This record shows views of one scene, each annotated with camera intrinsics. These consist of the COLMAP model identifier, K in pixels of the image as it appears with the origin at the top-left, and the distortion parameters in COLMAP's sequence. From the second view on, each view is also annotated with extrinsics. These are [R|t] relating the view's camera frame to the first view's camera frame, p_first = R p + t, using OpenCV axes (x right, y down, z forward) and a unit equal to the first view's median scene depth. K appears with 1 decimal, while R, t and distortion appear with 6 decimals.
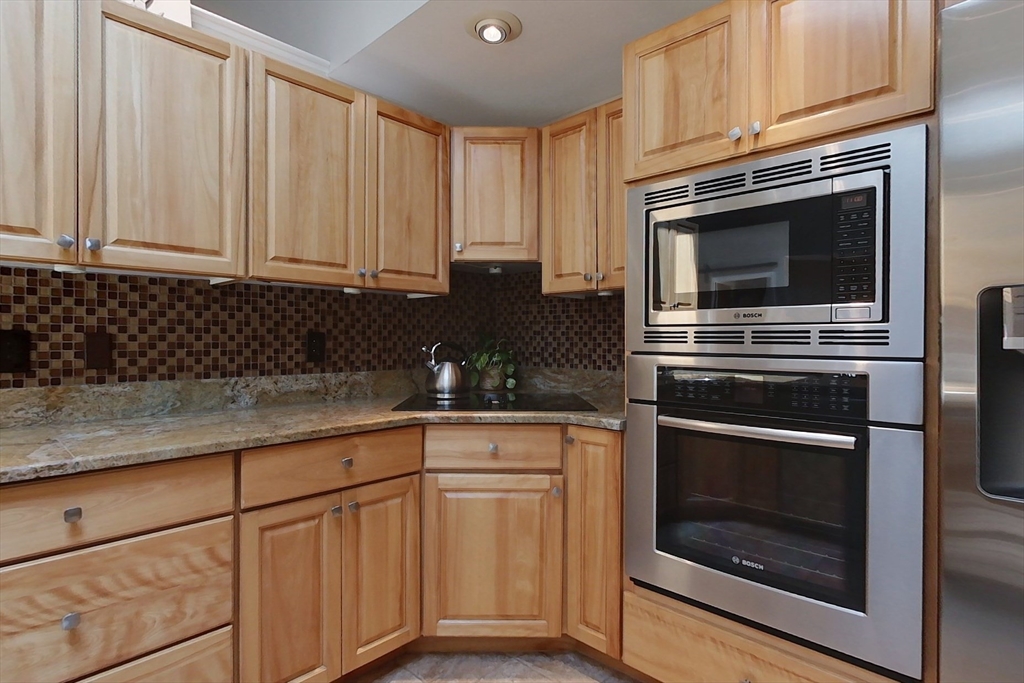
lens RADIAL K [[515.4, 0, 512.0], [0, 515.4, 340.8], [0, 0, 1]] dist [-0.001678, 0.000348]
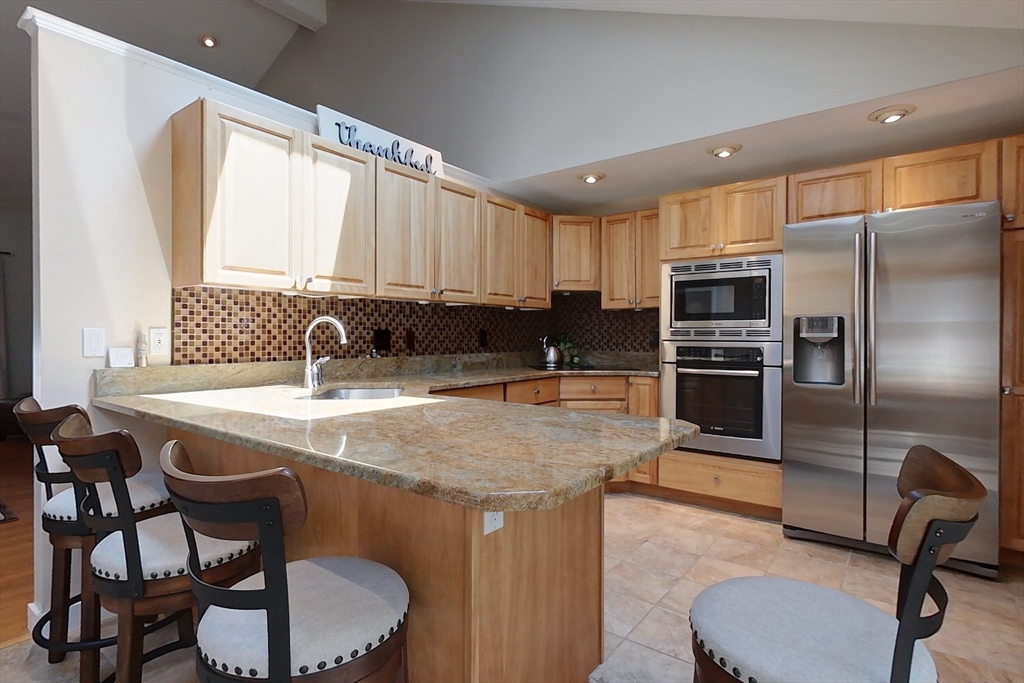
lens RADIAL K [[515.4, 0, 513.8], [0, 515.4, 341.3], [0, 0, 1]] dist [-0.001678, 0.000348]
pose [[0.994036, -0.002136, 0.109031, -0.569676], [0.001089, 0.999953, 0.009658, 0.005422], [-0.109046, -0.009481, 0.993991, -0.977293]]
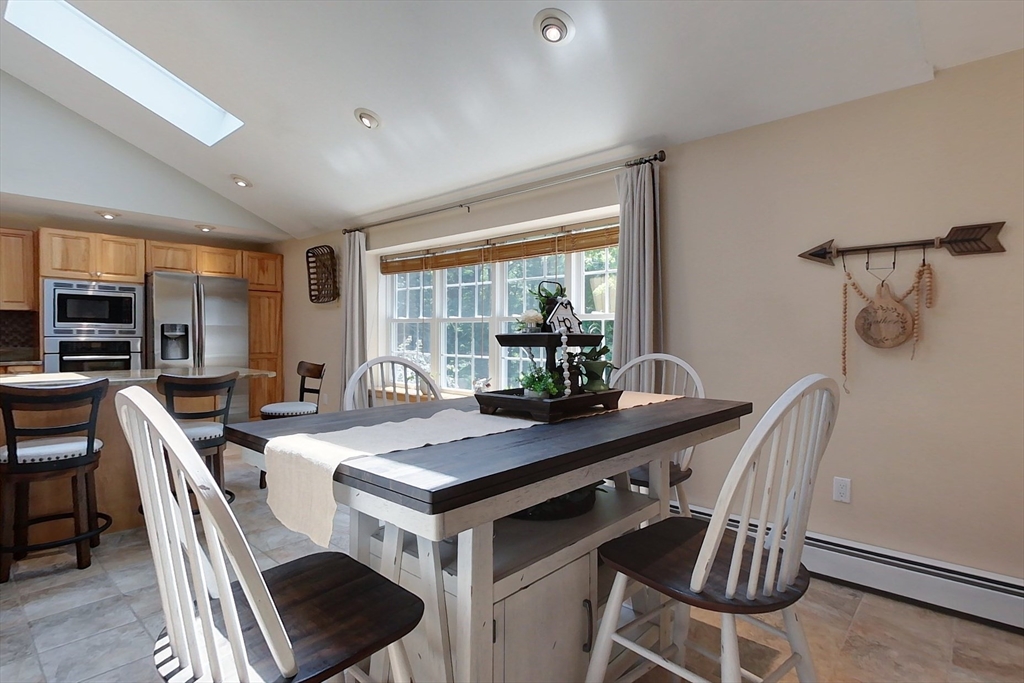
lens RADIAL K [[515.4, 0, 513.2], [0, 515.4, 348.1], [0, 0, 1]] dist [-0.001678, 0.000348]
pose [[-0.016640, -0.024892, 0.999552, -2.427228], [-0.003045, 0.999687, 0.024845, 0.006530], [-0.999857, -0.002631, -0.016710, -1.401765]]
